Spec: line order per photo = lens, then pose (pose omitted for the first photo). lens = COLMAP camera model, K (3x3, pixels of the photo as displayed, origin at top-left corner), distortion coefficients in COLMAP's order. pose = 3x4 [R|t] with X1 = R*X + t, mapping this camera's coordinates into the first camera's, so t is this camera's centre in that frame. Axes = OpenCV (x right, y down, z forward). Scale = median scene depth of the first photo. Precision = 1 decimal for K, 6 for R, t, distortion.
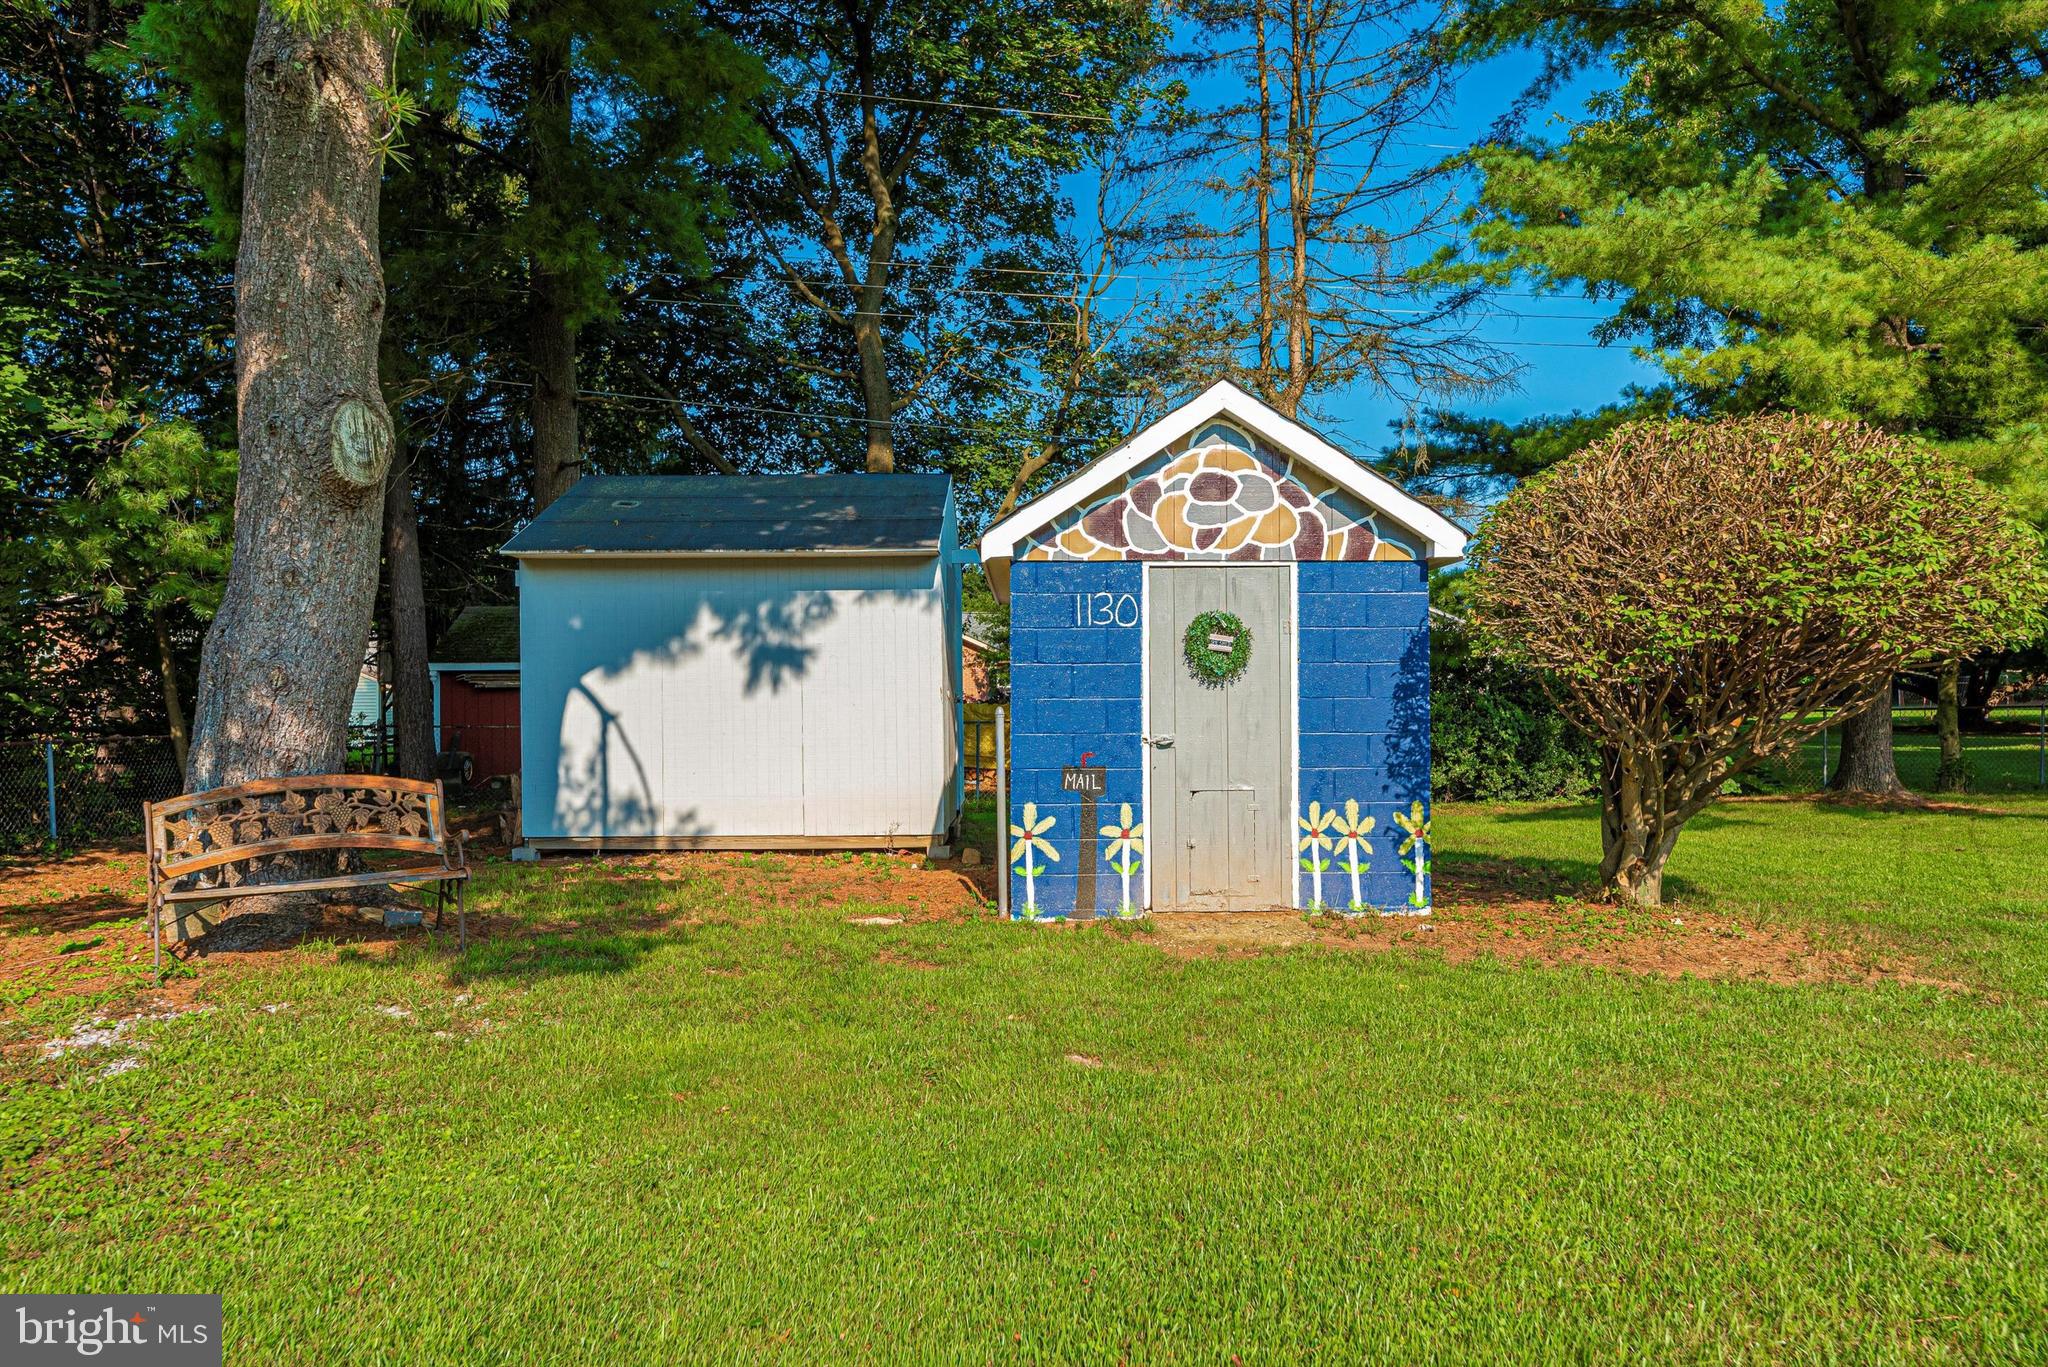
lens RADIAL K [[1365.9, 0, 1030.0], [0, 1365.9, 680.6], [0, 0, 1]] dist [-0.003175, -0.001143]
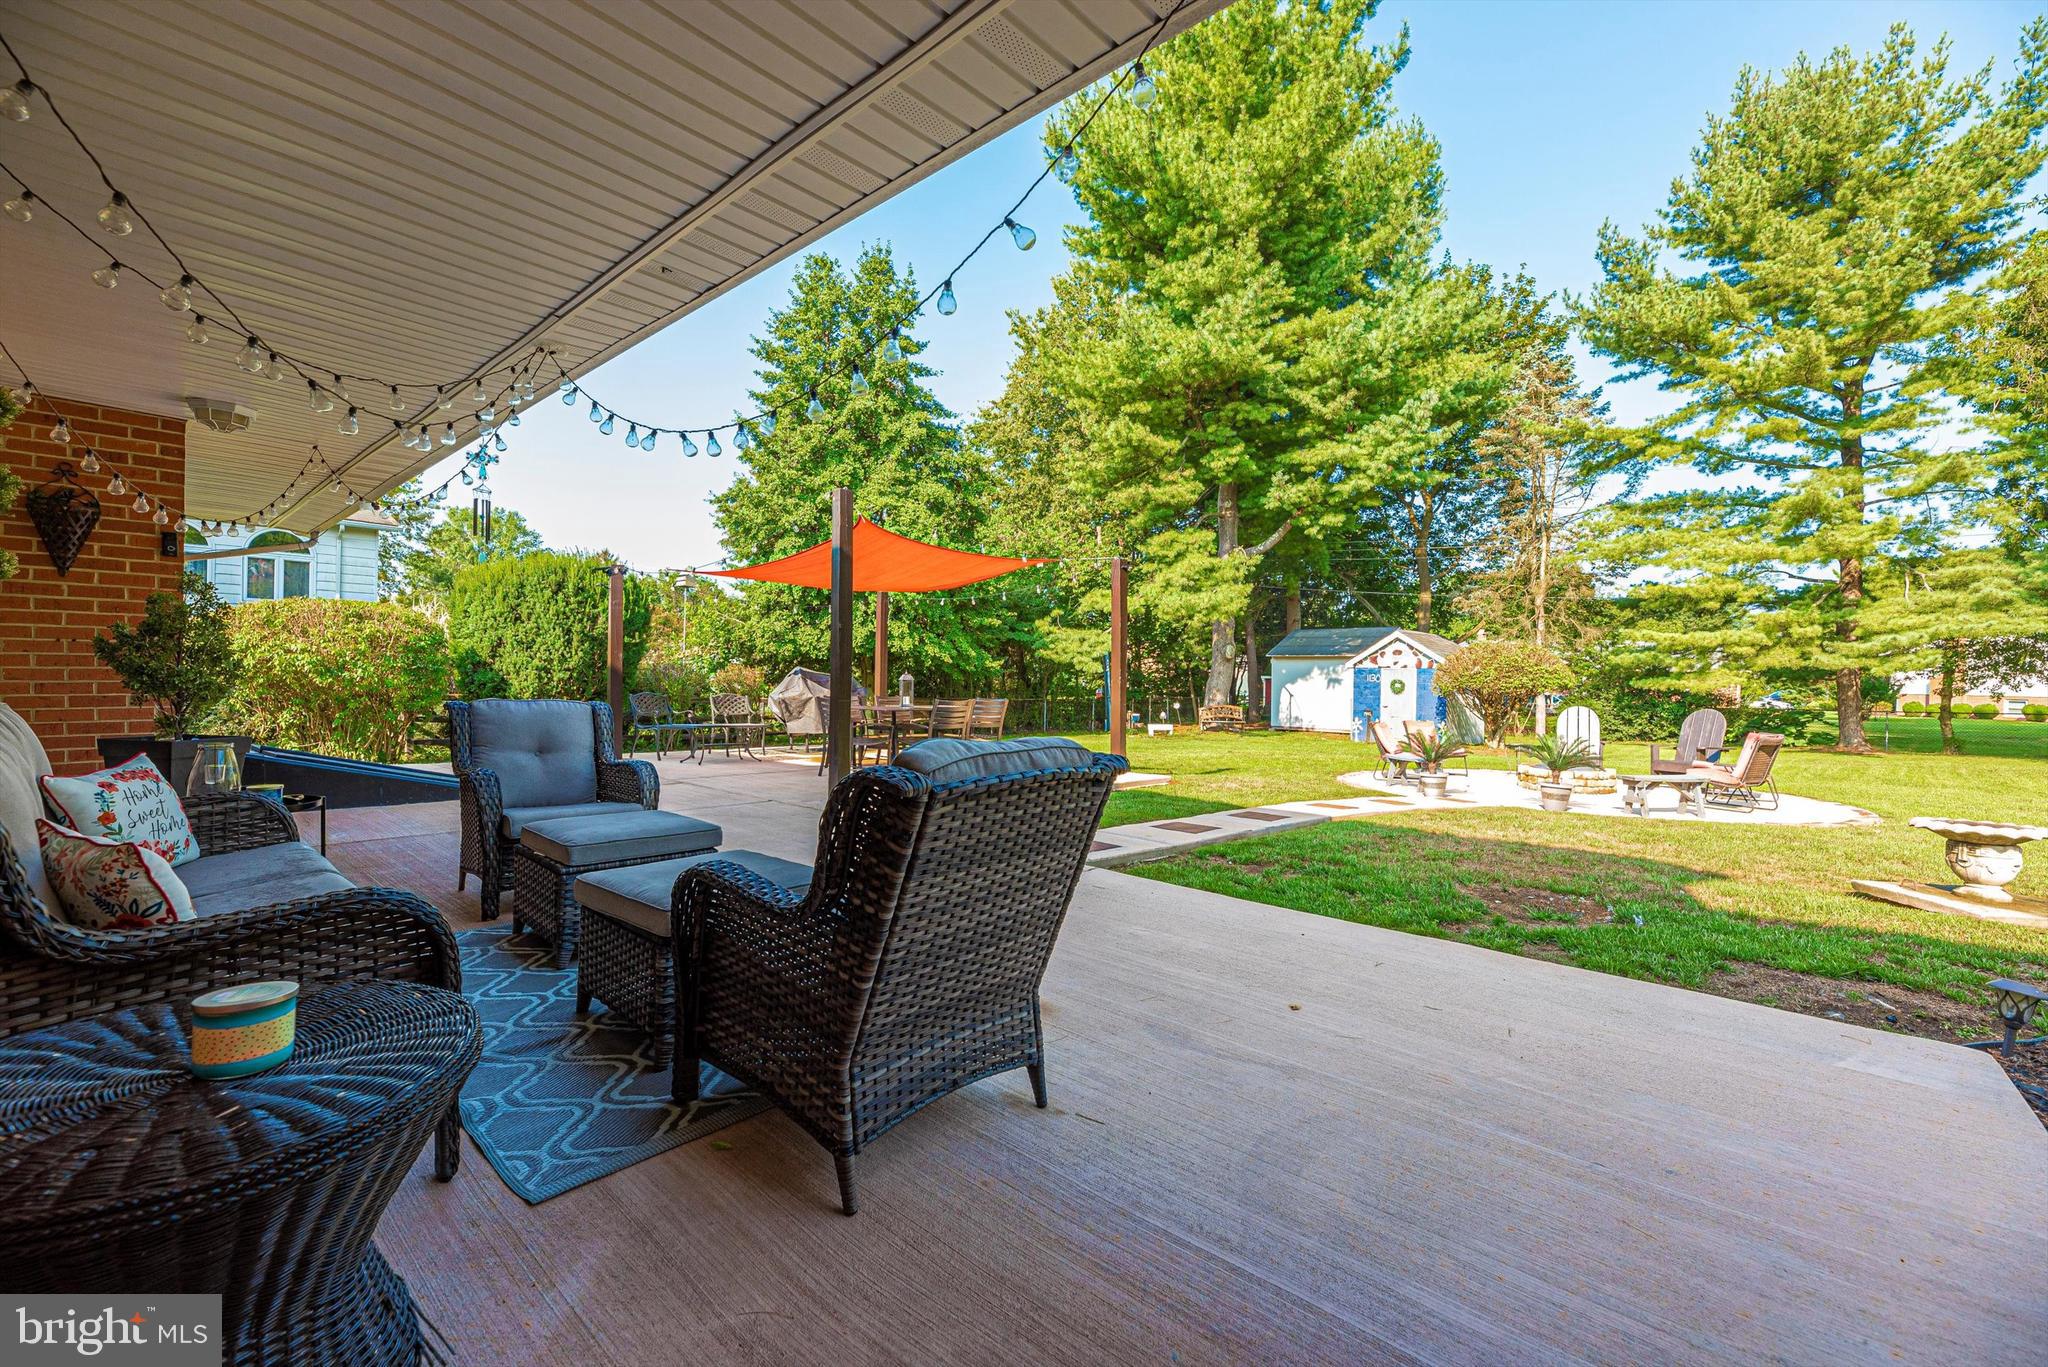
lens RADIAL K [[841.7, 0, 1015.6], [0, 841.7, 677.5], [0, 0, 1]] dist [-0.002767, 0.000963]
pose [[0.748404, 0.017629, -0.663008, 1.068225], [0.001565, 0.999597, 0.028344, -0.139255], [0.663241, -0.022251, 0.748075, -2.028039]]
